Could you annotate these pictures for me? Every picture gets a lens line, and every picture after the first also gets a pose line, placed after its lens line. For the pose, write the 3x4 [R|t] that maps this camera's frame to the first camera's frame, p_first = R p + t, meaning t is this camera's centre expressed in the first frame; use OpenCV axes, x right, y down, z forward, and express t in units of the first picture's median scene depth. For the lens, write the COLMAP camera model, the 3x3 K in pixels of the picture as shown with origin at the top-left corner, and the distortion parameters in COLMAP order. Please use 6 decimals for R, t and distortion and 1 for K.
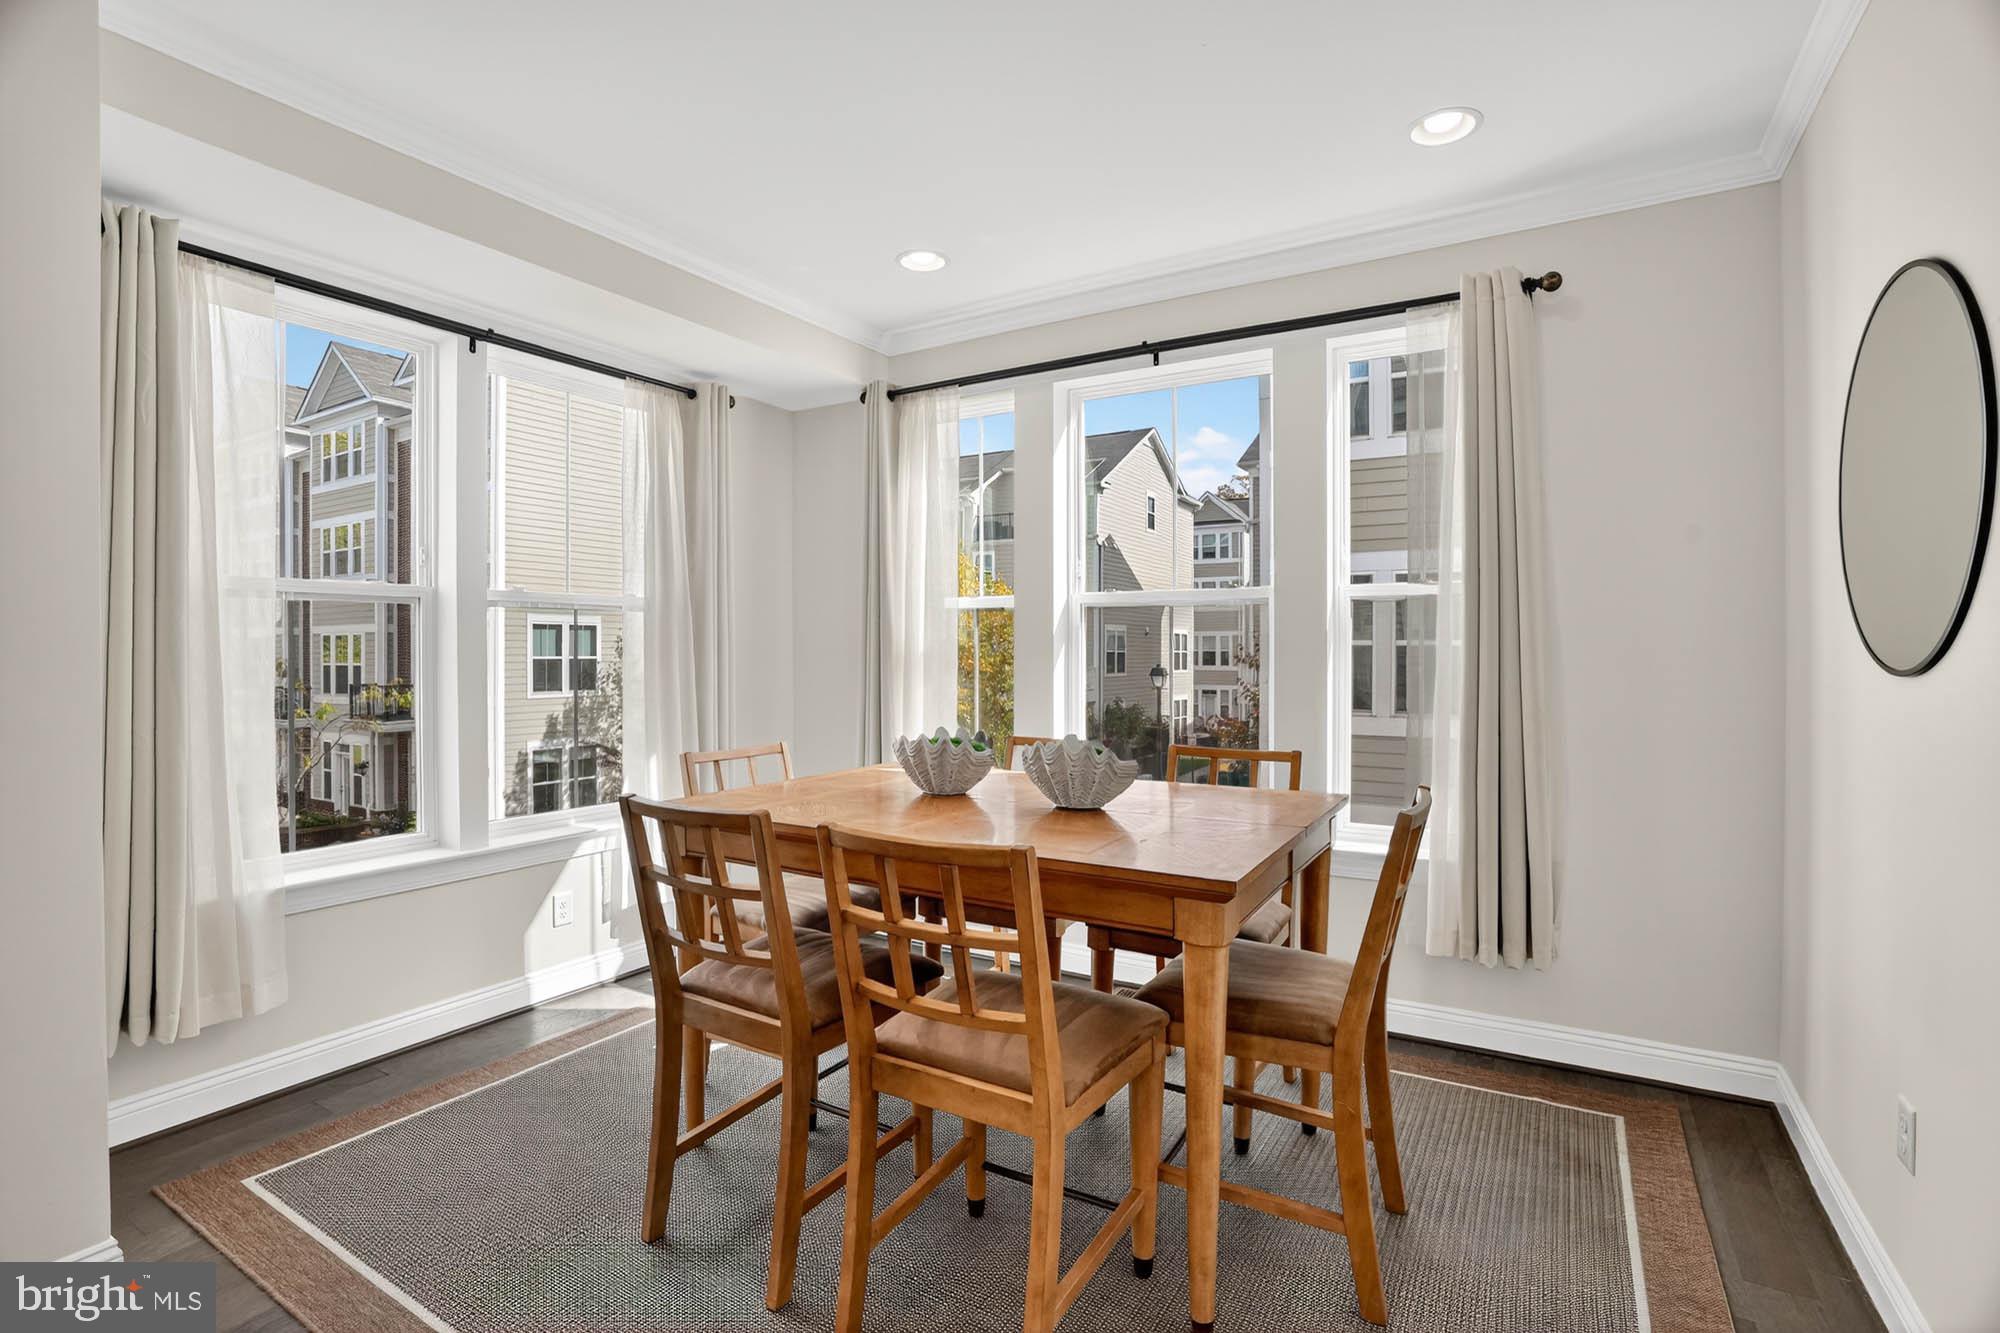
lens RADIAL K [[932.5, 0, 1000.0], [0, 932.5, 666.5], [0, 0, 1]] dist [-0.070683, 0.032884]
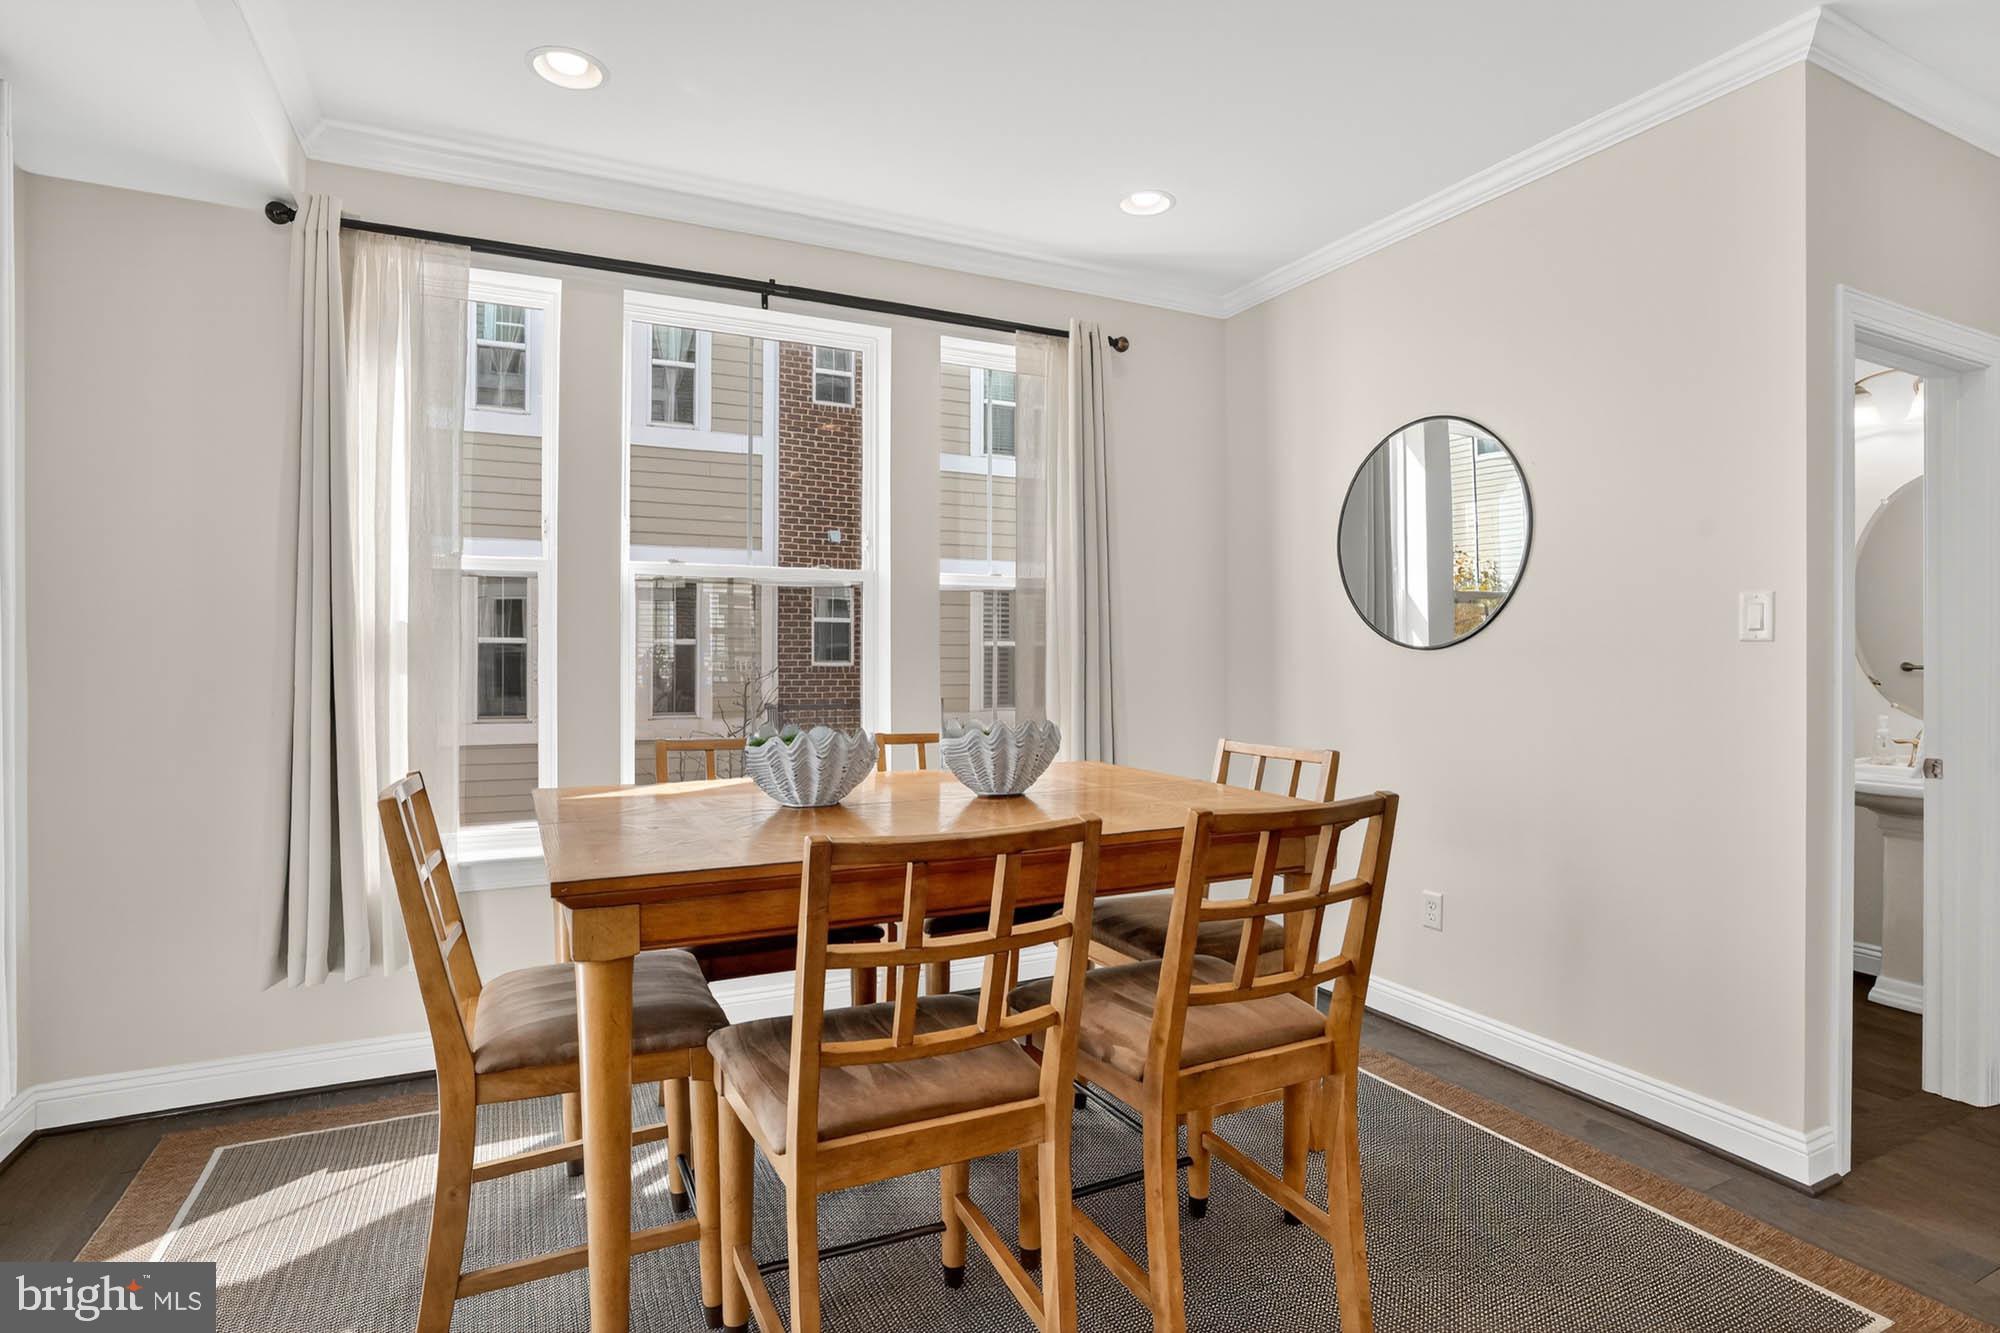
lens RADIAL K [[981.6, 0, 1000.0], [0, 981.6, 666.5], [0, 0, 1]] dist [-0.021221, -0.000170]
pose [[0.554112, -0.013243, 0.832337, -0.593513], [0.008675, 0.999911, 0.010134, 0.009870], [-0.832397, 0.001605, 0.554177, 0.361067]]
